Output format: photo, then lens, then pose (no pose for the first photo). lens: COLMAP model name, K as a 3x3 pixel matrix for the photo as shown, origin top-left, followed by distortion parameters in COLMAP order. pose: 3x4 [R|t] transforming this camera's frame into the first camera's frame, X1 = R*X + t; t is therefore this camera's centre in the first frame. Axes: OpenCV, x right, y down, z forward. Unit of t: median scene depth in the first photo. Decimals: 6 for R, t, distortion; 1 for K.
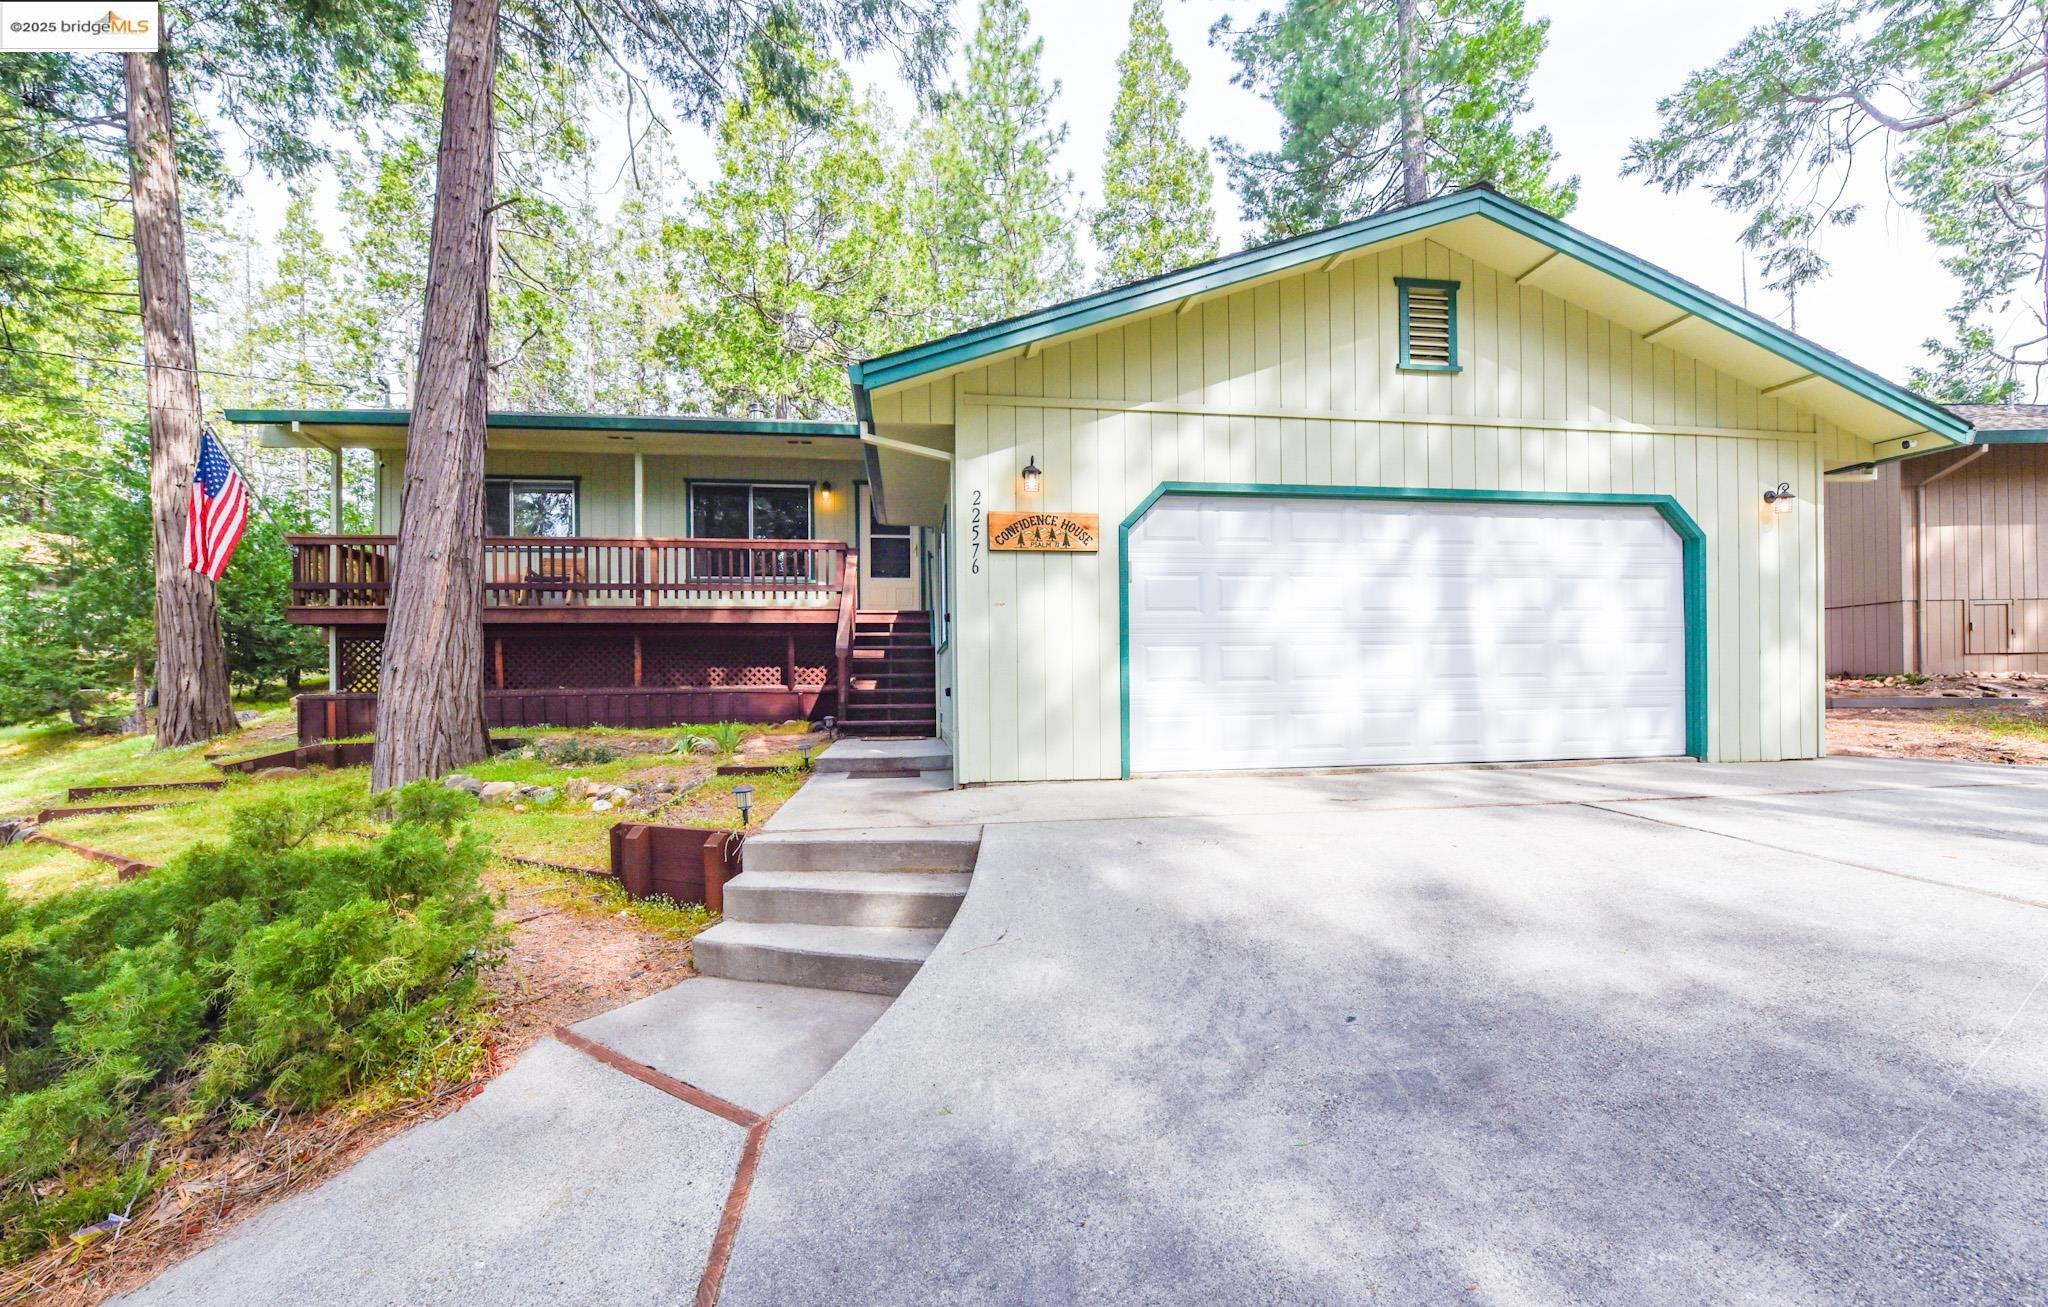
lens RADIAL K [[813.8, 0, 1018.8], [0, 813.8, 686.2], [0, 0, 1]] dist [-0.015224, -0.000446]
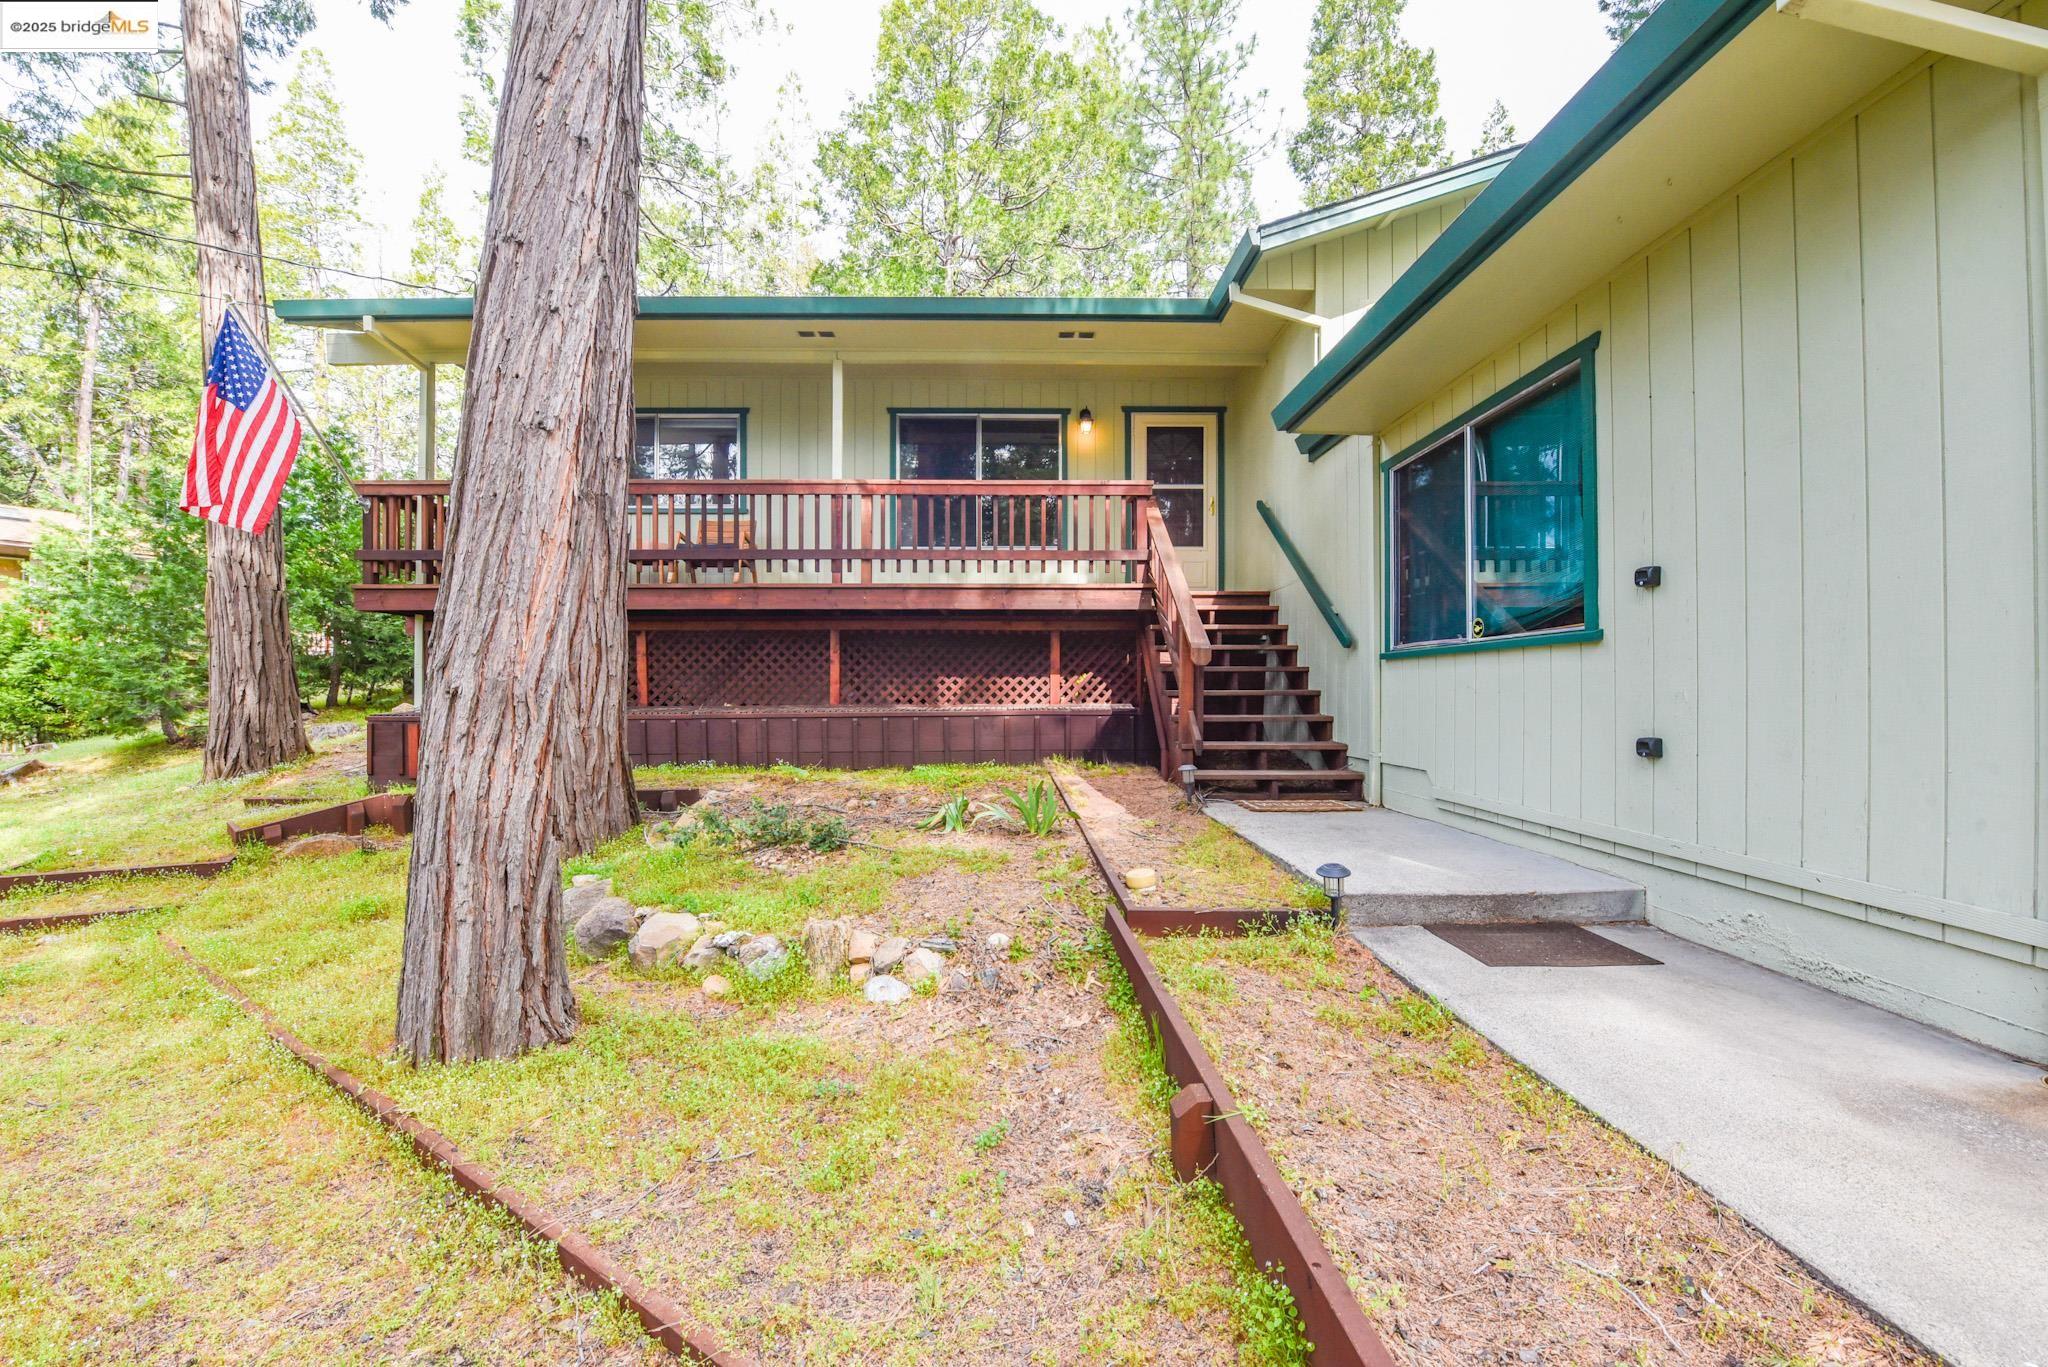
lens RADIAL K [[833.7, 0, 1022.9], [0, 833.7, 685.5], [0, 0, 1]] dist [-0.014150, -0.000470]
pose [[0.993139, 0.007378, -0.116709, -0.273168], [-0.007982, 0.999957, -0.004709, -0.015619], [0.116669, 0.005608, 0.993155, 0.385514]]
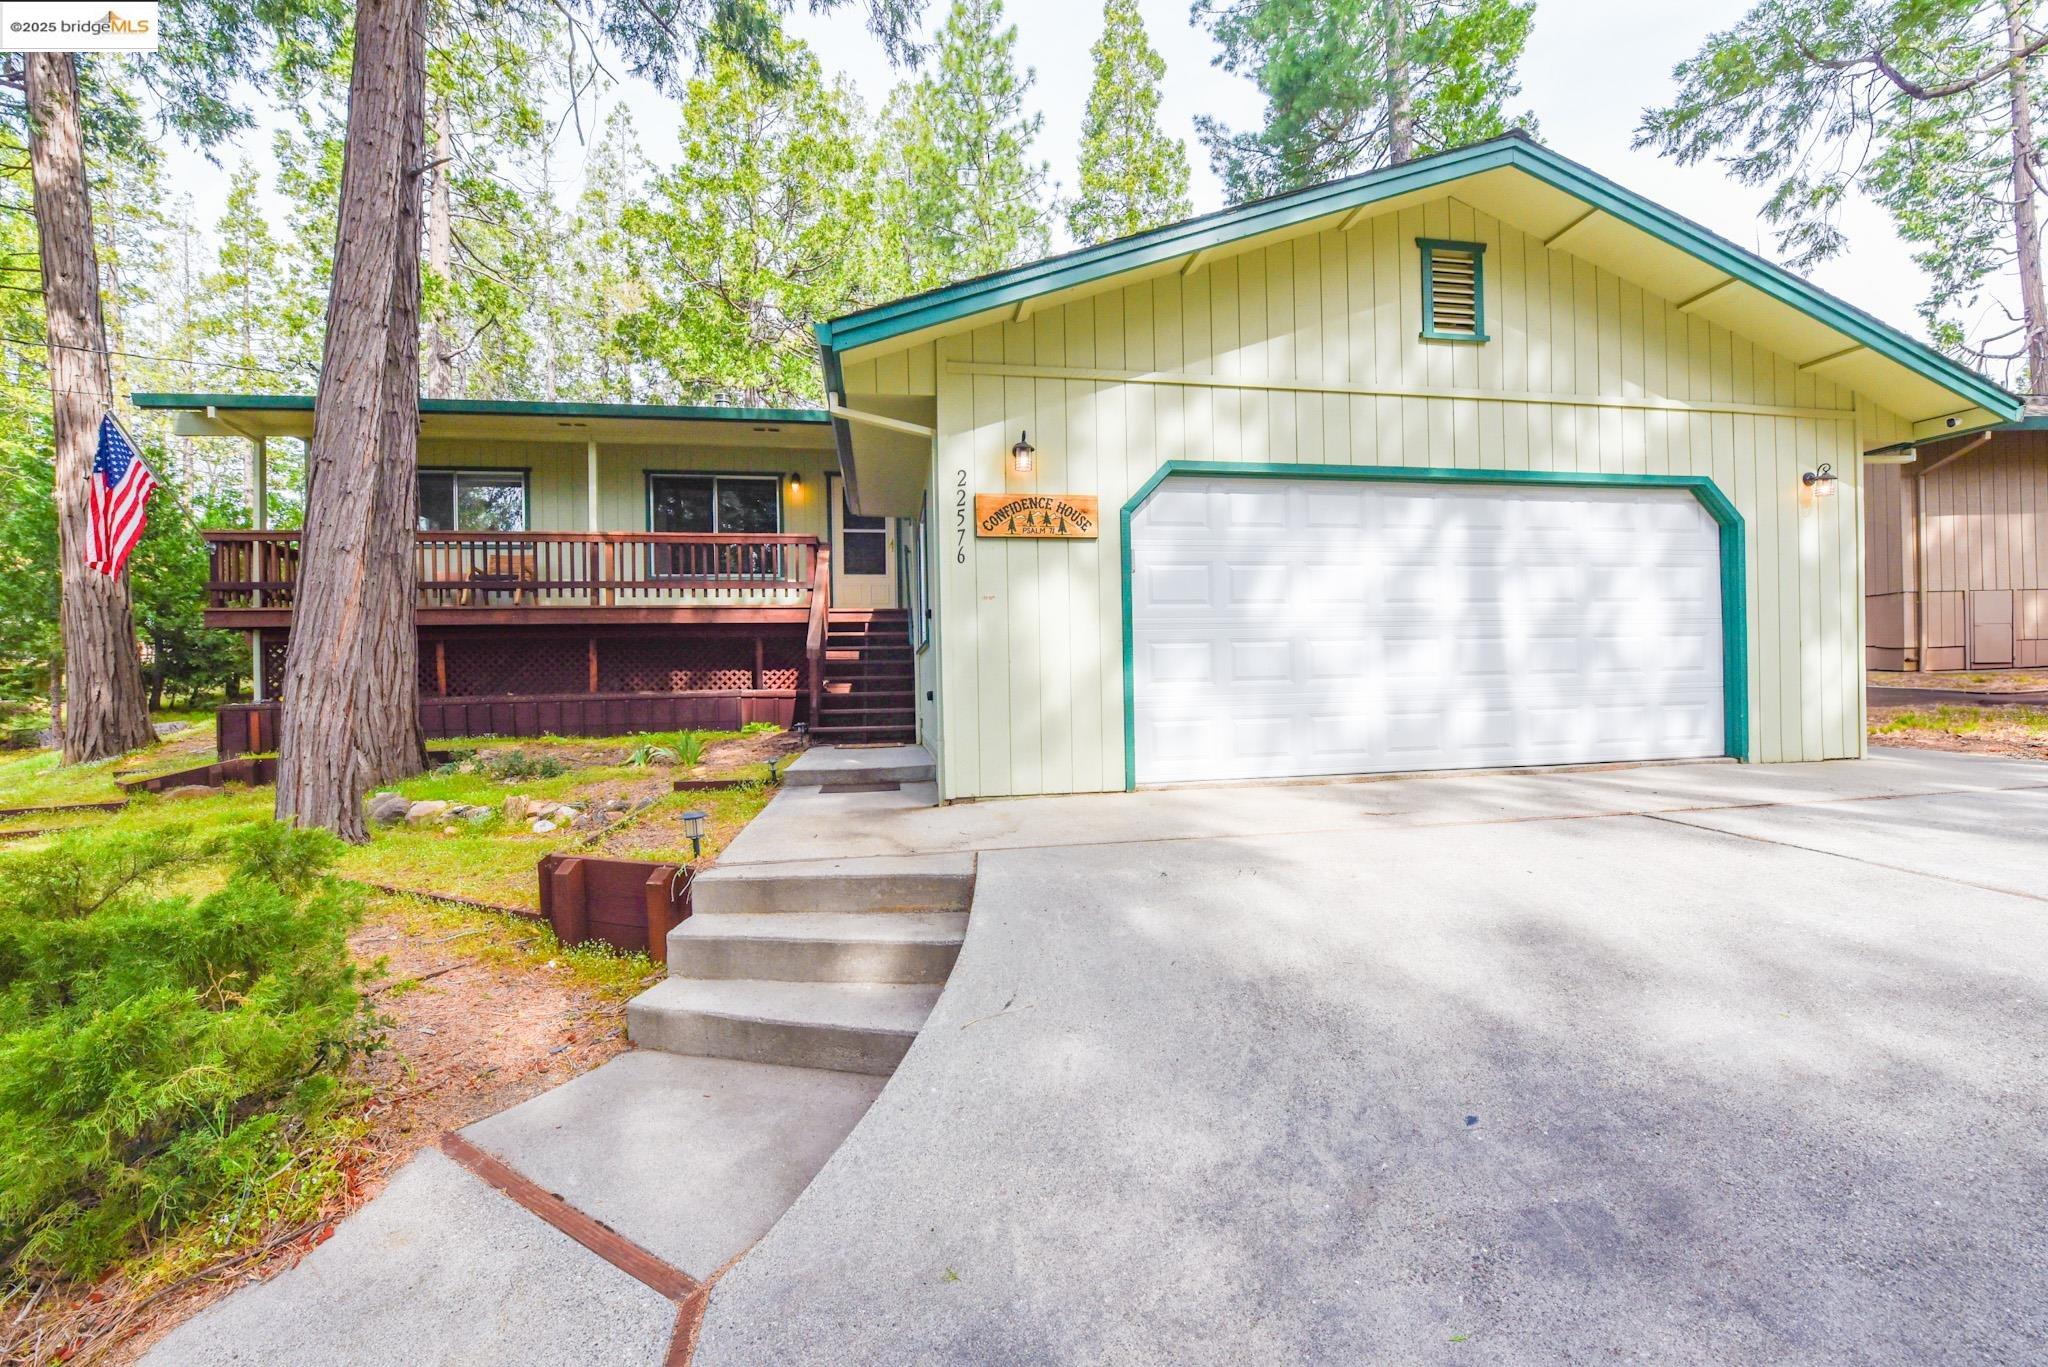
lens RADIAL K [[815.8, 0, 1019.9], [0, 815.8, 687.0], [0, 0, 1]] dist [-0.016699, -0.000478]
pose [[0.999493, -0.009586, 0.030375, -0.010372], [0.009567, 0.999954, 0.000759, -0.001791], [-0.030381, -0.000468, 0.999538, 0.062804]]
